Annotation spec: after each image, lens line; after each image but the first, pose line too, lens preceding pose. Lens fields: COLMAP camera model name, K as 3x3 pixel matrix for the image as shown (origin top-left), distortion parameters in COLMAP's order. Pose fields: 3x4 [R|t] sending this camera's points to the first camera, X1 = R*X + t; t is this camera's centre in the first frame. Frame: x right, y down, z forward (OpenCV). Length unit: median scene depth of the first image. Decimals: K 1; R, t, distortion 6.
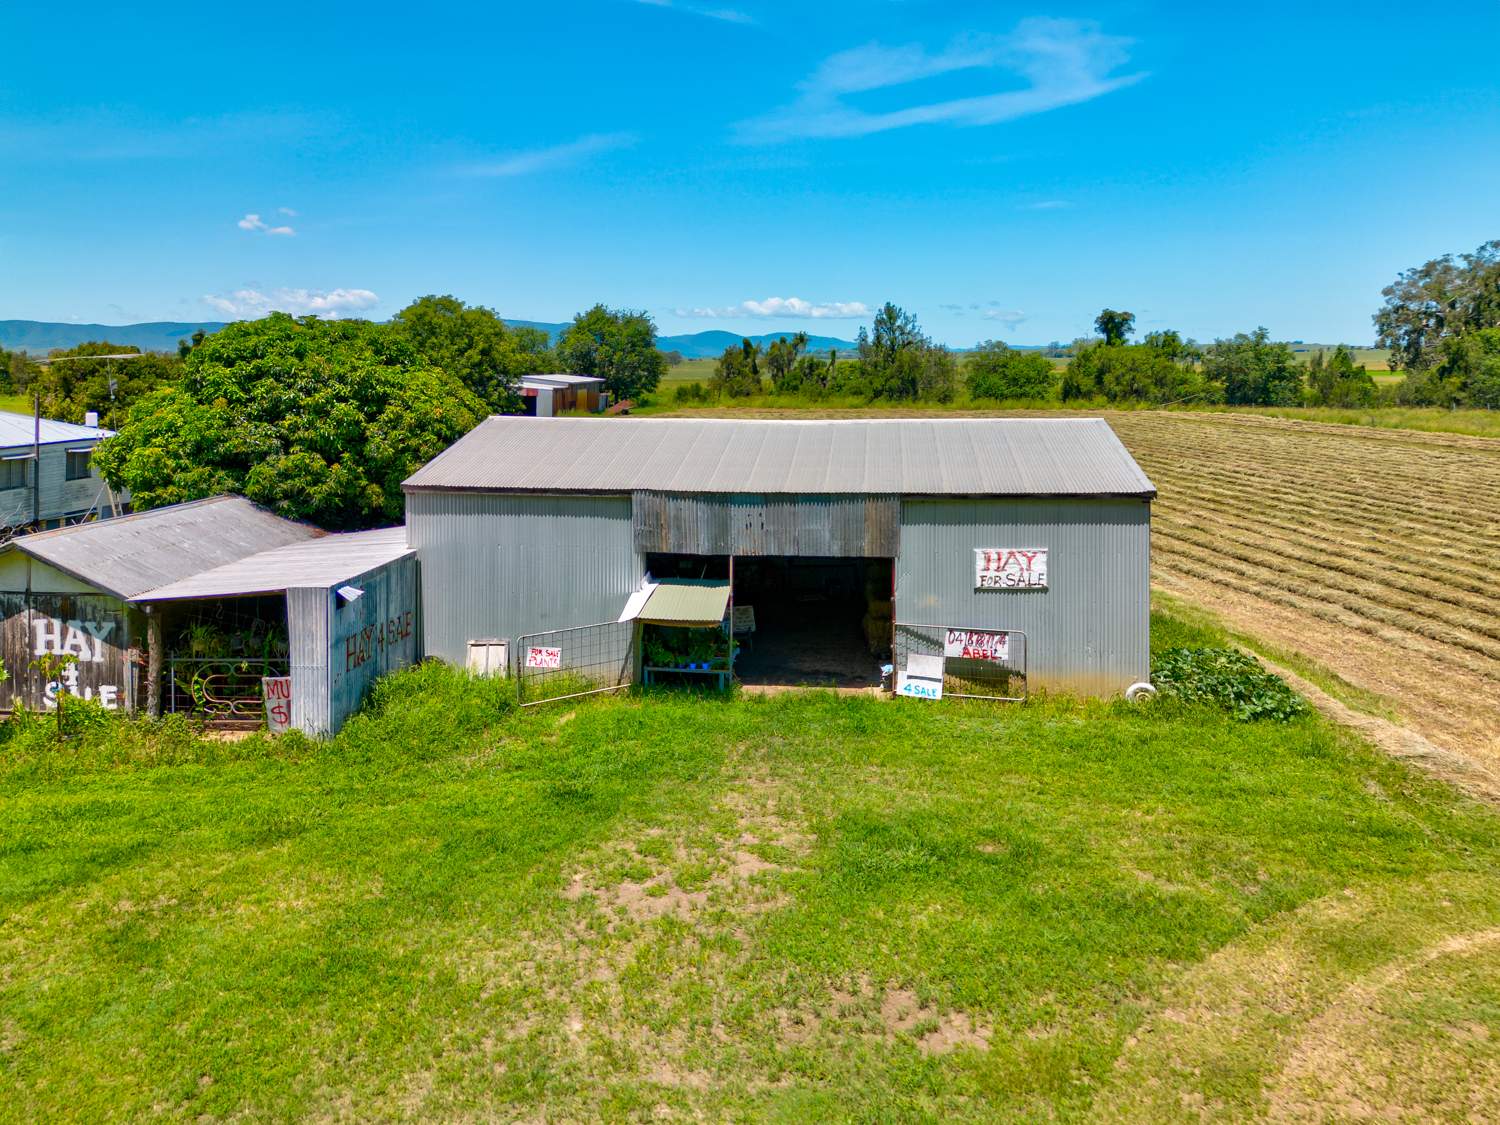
lens RADIAL K [[1068.4, 0, 748.0], [0, 1068.4, 564.2], [0, 0, 1]] dist [0.017563, -0.000443]
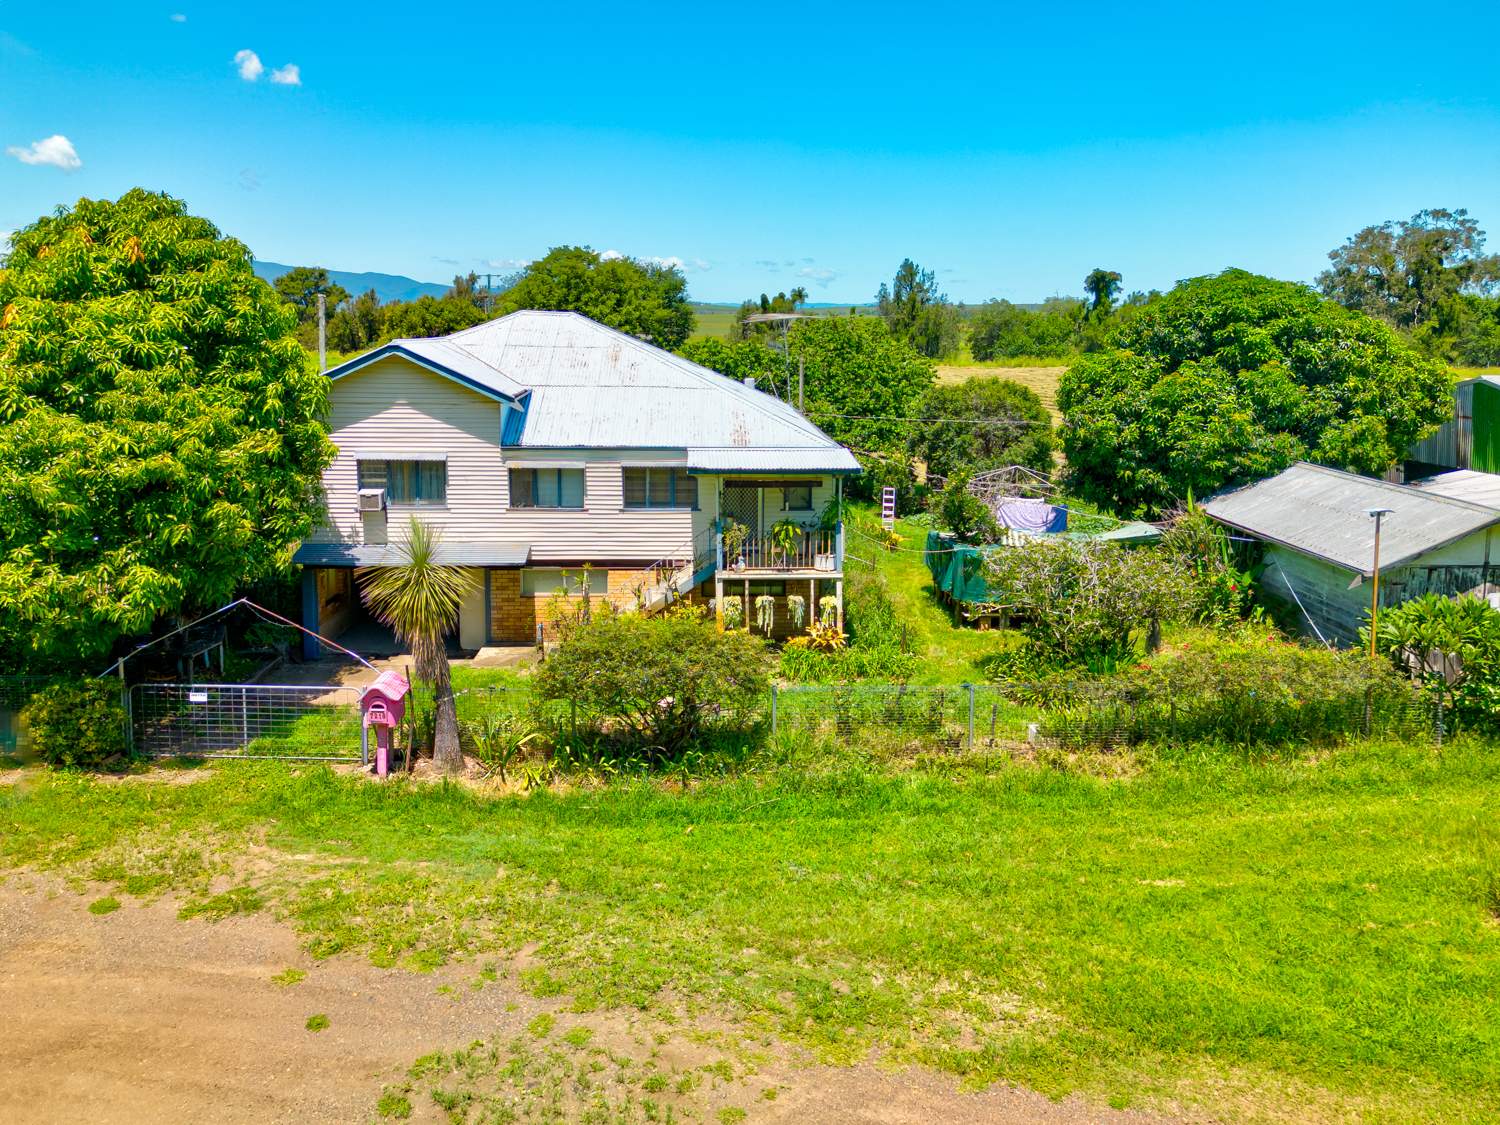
lens RADIAL K [[1056.9, 0, 726.1], [0, 1056.9, 601.0], [0, 0, 1]] dist [0.024455, -0.008292]
pose [[0.988348, -0.031305, 0.148959, -1.145710], [0.020049, 0.996870, 0.076476, -0.022634], [-0.150887, -0.072598, 0.985882, 0.119162]]
